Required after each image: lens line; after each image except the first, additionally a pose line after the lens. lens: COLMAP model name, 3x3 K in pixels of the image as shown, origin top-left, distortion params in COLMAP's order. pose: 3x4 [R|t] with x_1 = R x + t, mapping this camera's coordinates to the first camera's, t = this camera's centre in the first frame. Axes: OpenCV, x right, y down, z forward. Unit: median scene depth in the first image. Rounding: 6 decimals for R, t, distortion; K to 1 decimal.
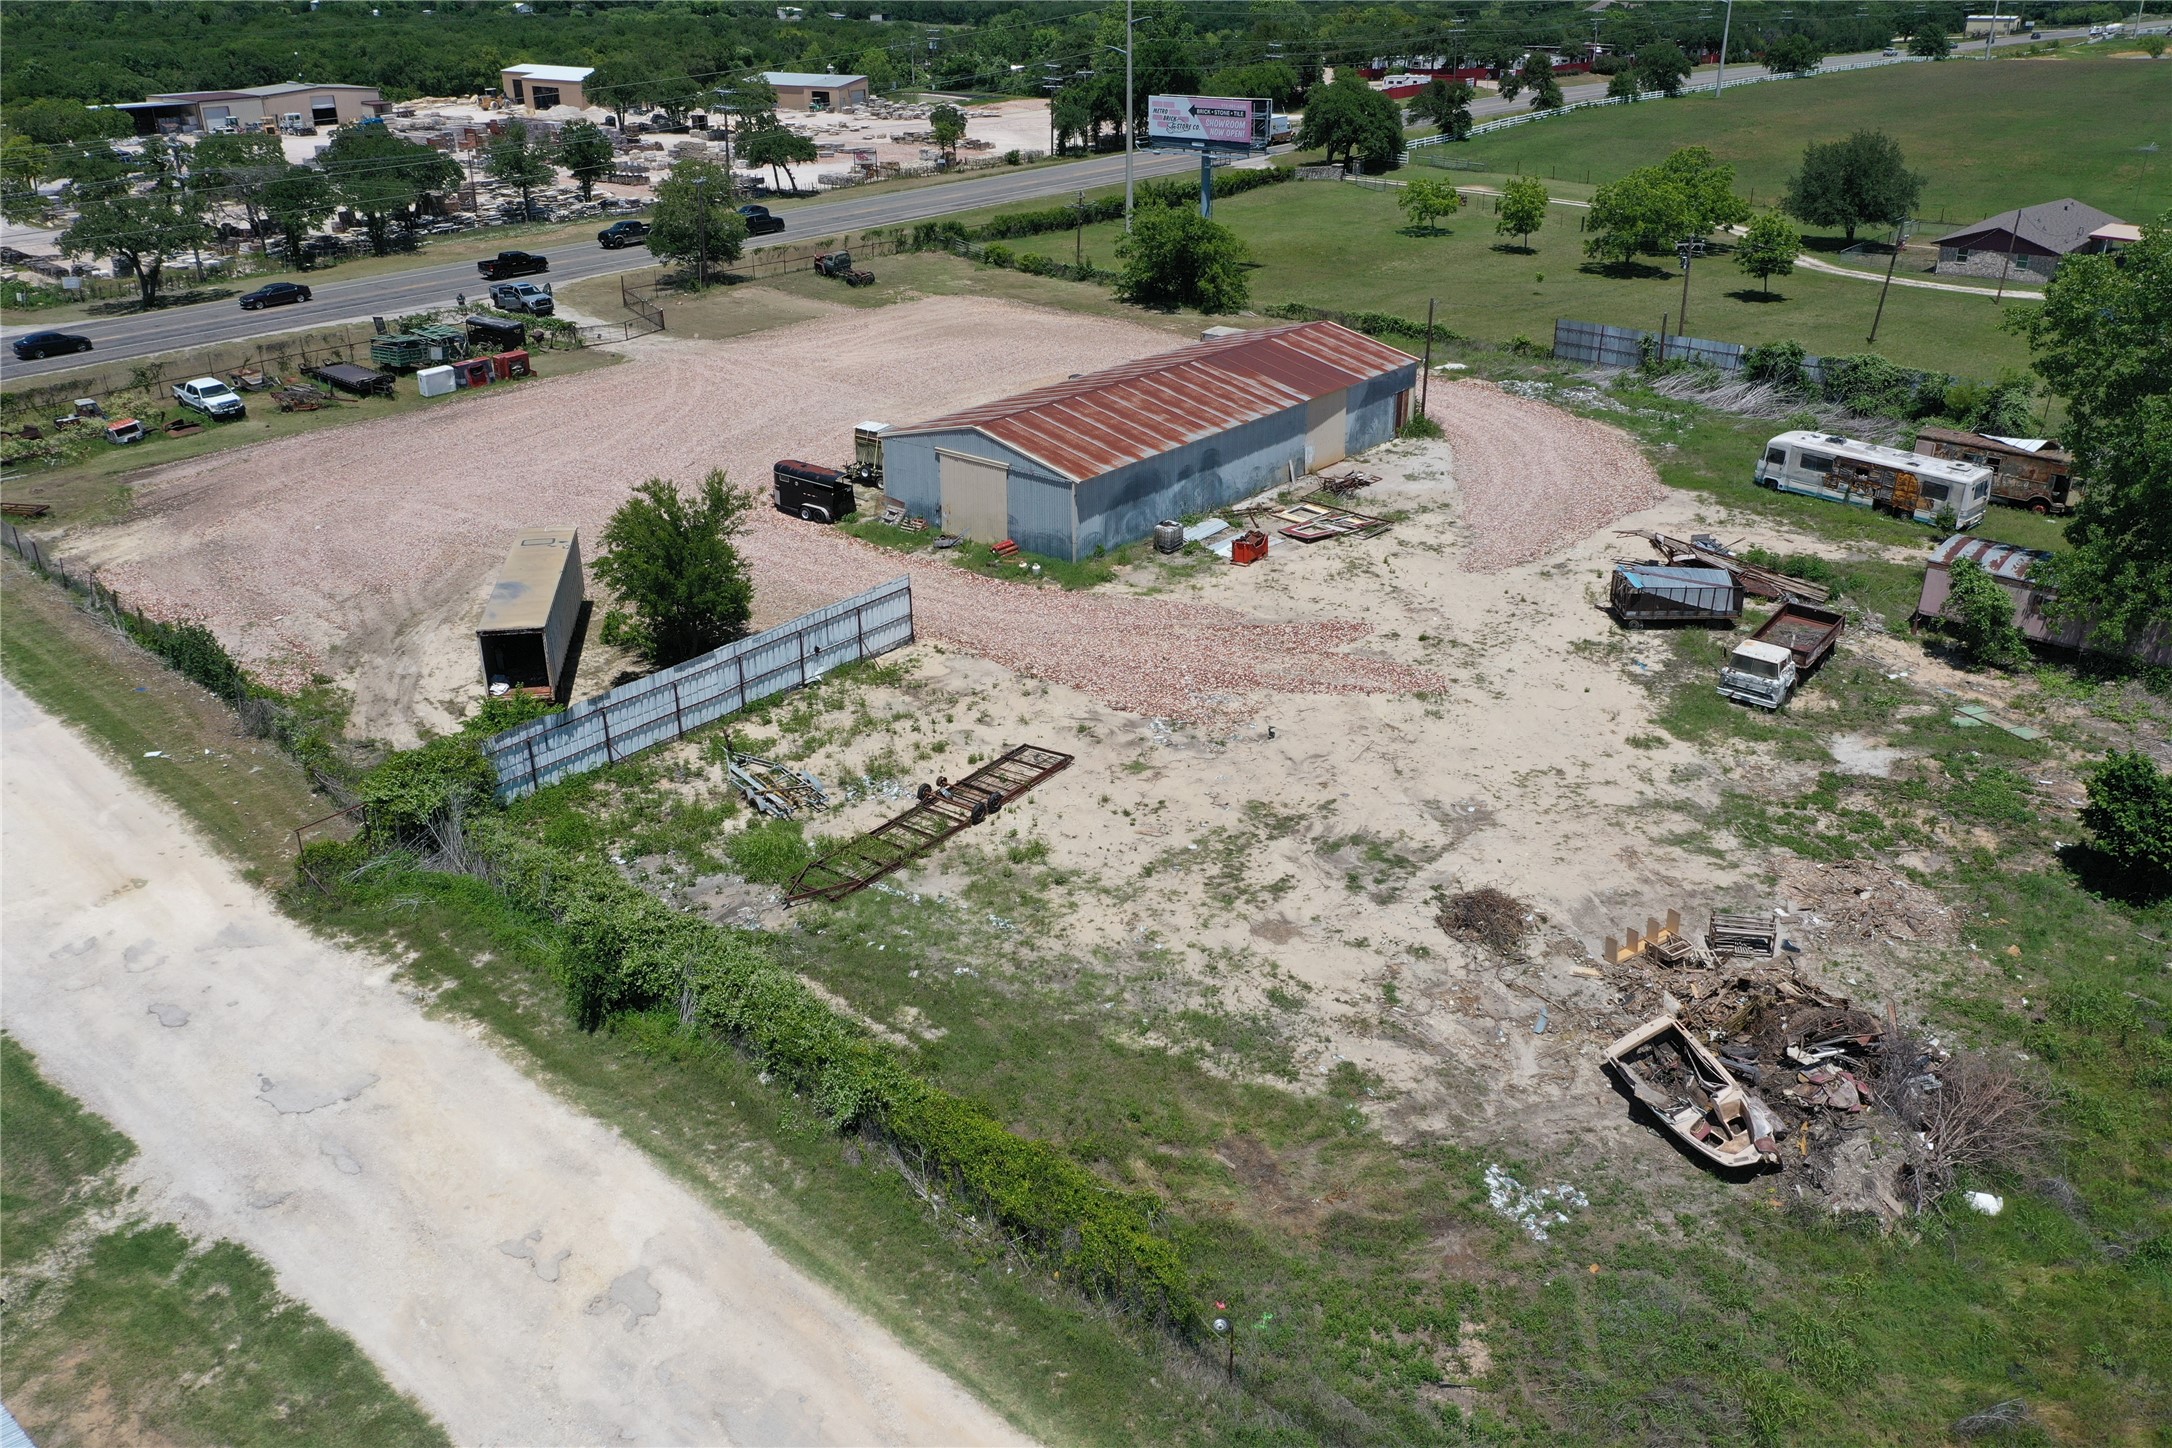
lens RADIAL K [[1703.8, 0, 1084.2], [0, 1703.8, 717.3], [0, 0, 1]] dist [0.003805, -0.000836]
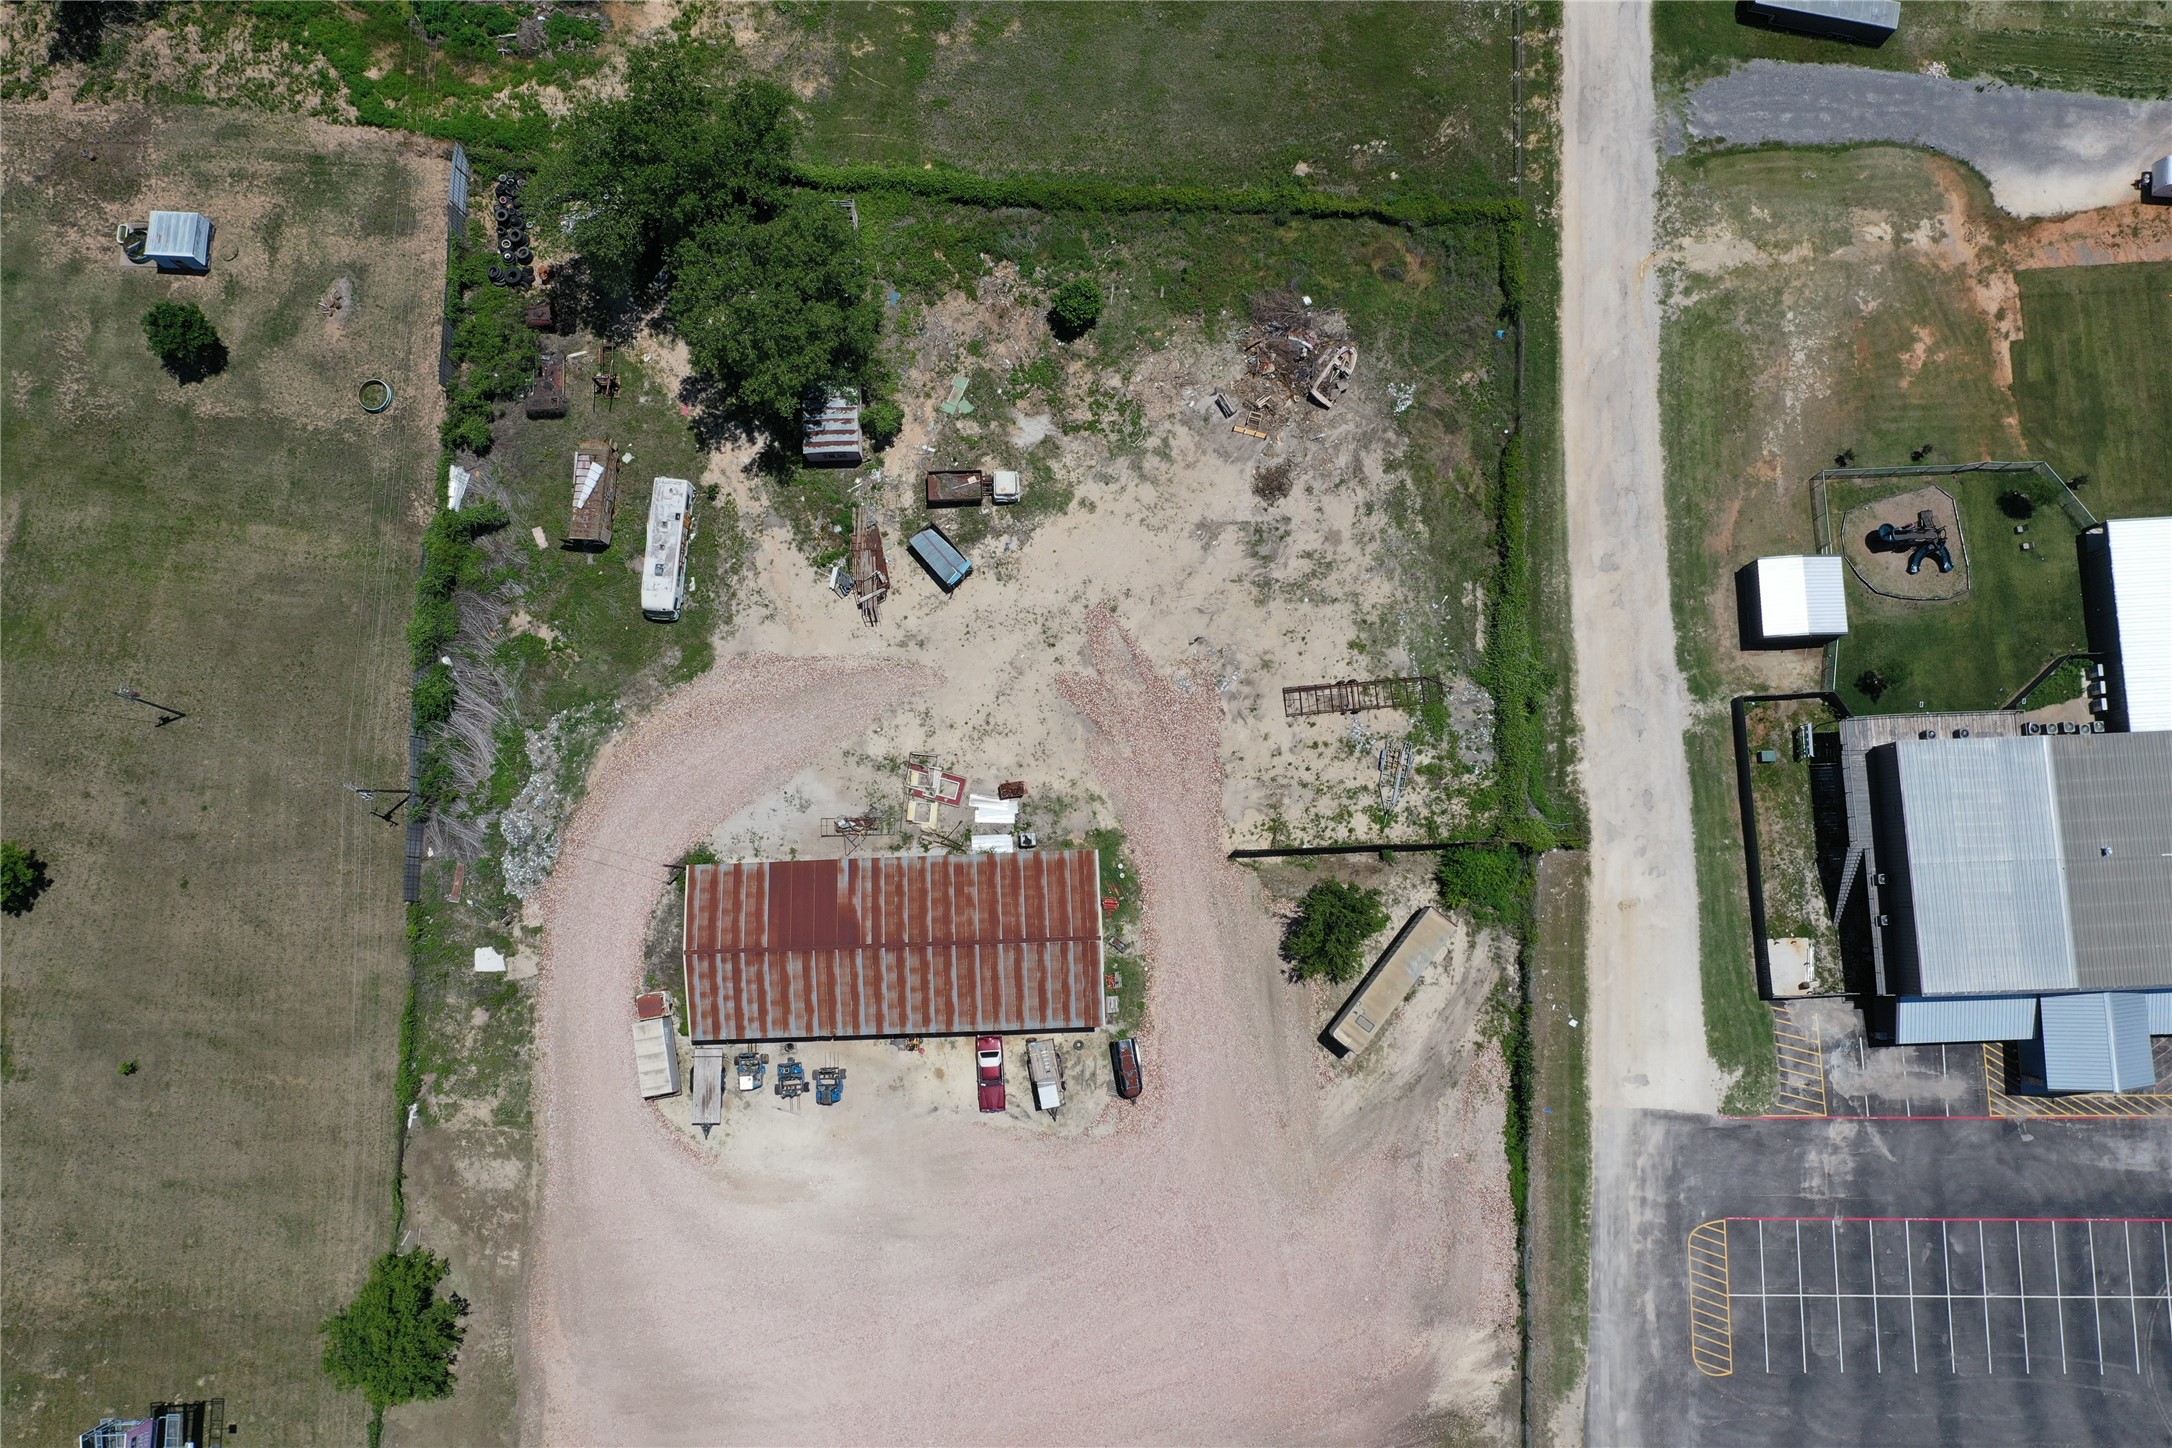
lens RADIAL K [[1703.8, 0, 1085.1], [0, 1703.8, 723.4], [0, 0, 1]] dist [0.003805, -0.000836]
pose [[-0.667780, -0.737683, 0.099468, -0.074626], [0.325812, -0.169523, 0.930112, -1.793655], [-0.669265, 0.653518, 0.353550, 0.371460]]
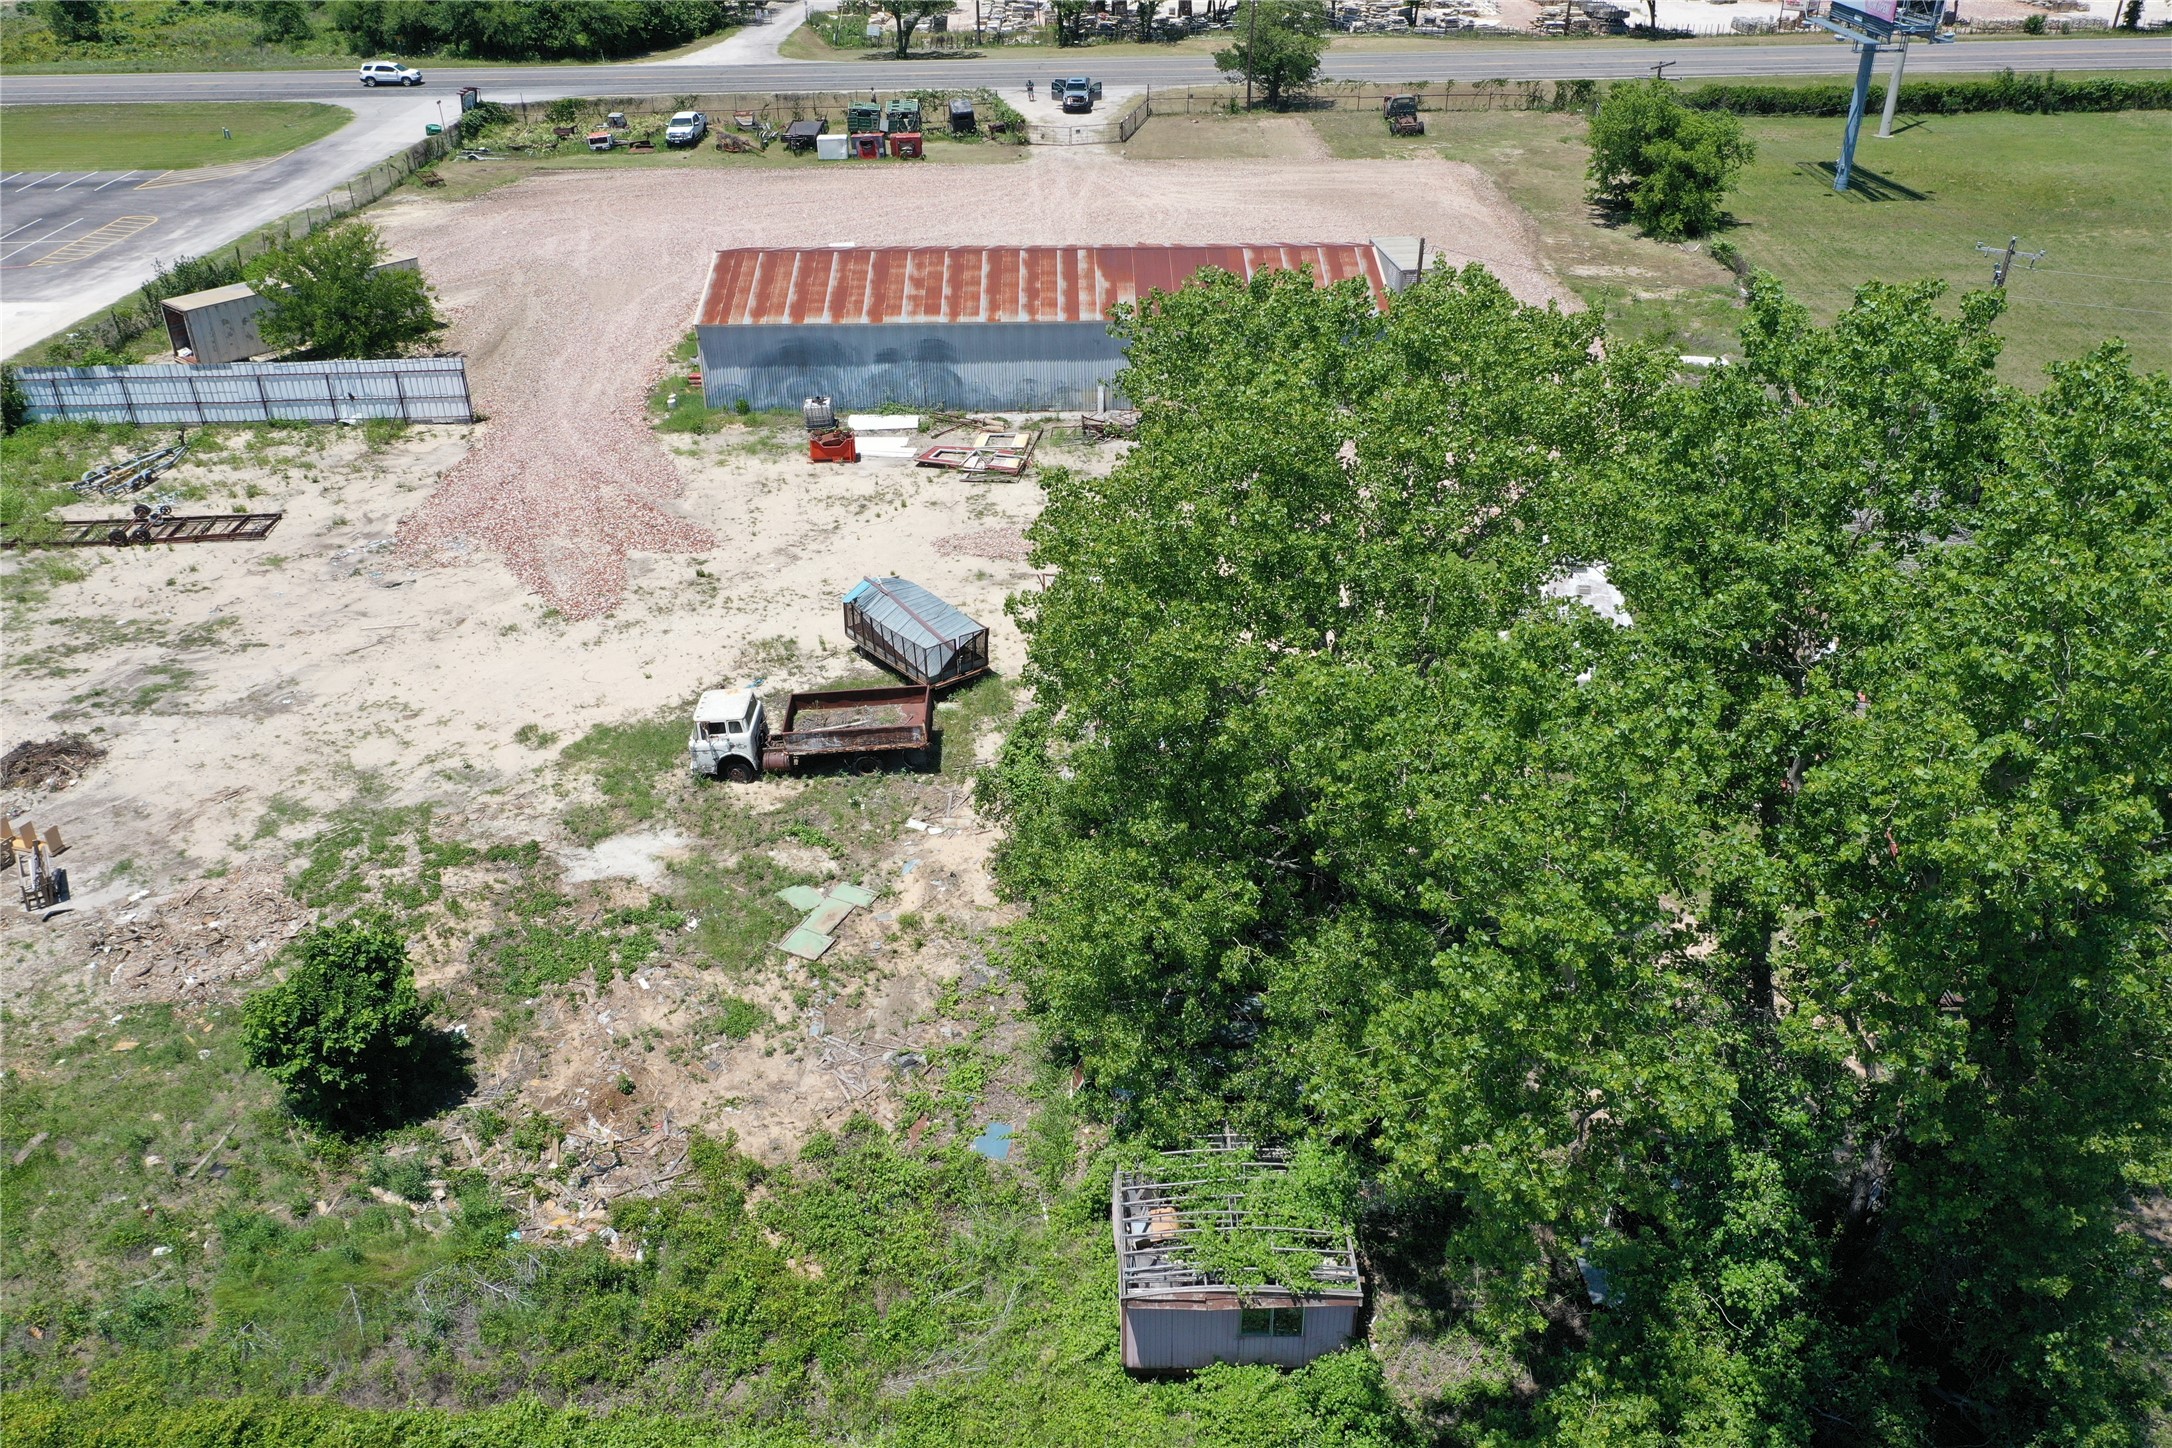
lens RADIAL K [[1703.8, 0, 1077.2], [0, 1703.8, 717.2], [0, 0, 1]] dist [0.003805, -0.000836]
pose [[0.642787, 0.382816, -0.663533, 0.935329], [-0.315282, 0.921623, 0.226293, -0.238516], [0.698156, 0.063742, 0.713103, 0.514796]]
